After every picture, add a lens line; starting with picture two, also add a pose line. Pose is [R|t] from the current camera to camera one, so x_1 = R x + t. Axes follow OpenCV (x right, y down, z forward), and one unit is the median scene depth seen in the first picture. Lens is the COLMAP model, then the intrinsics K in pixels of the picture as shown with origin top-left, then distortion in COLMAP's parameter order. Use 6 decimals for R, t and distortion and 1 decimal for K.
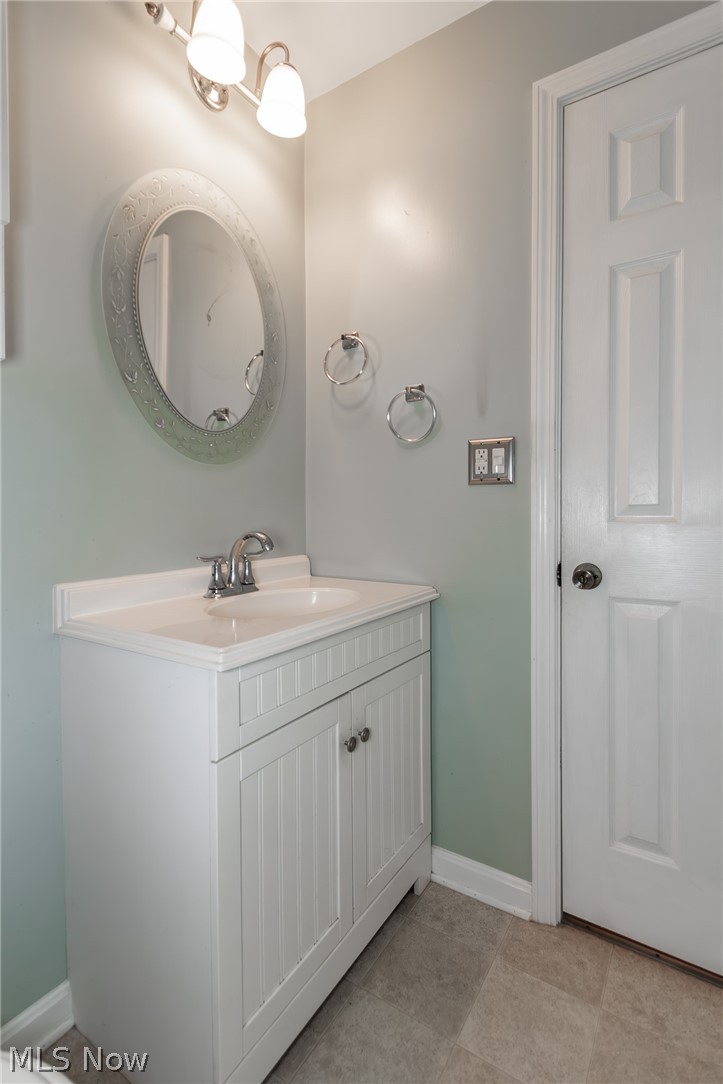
lens RADIAL K [[511.7, 0, 362.5], [0, 511.7, 524.9], [0, 0, 1]] dist [-0.000827, -0.000853]
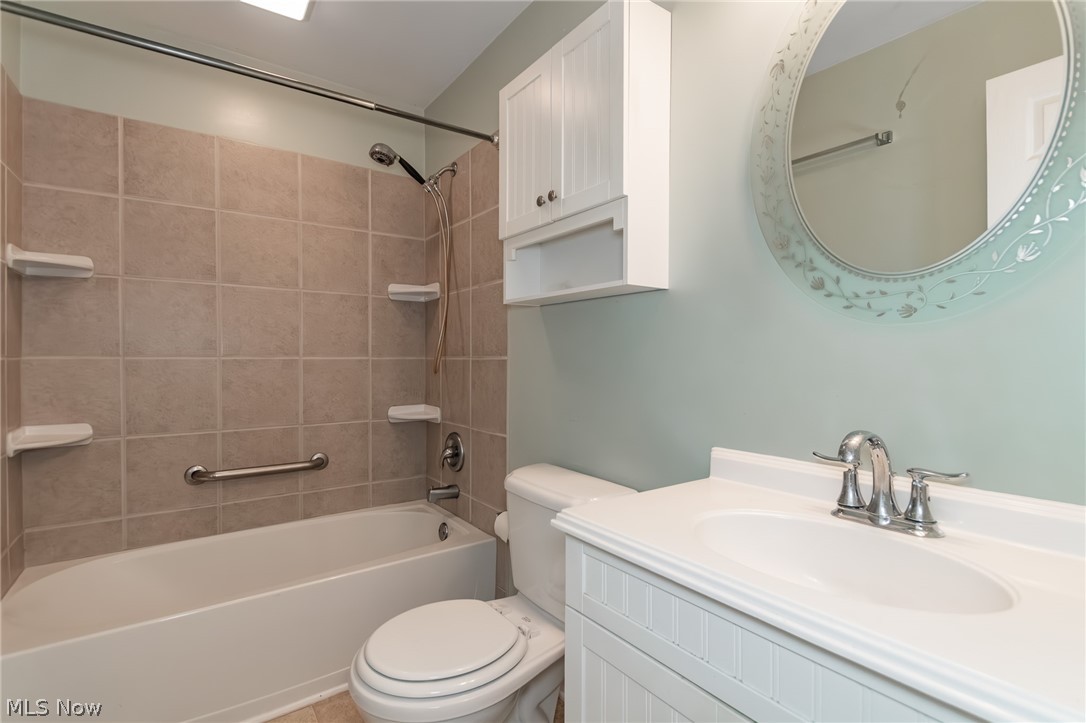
lens RADIAL K [[512.6, 0, 538.4], [0, 512.6, 368.8], [0, 0, 1]] dist [-0.000827, -0.000853]
pose [[-0.374279, 0.014517, -0.927202, 0.510174], [-0.015861, 0.999631, 0.022053, -0.069038], [0.927180, 0.022960, -0.373911, 0.831913]]
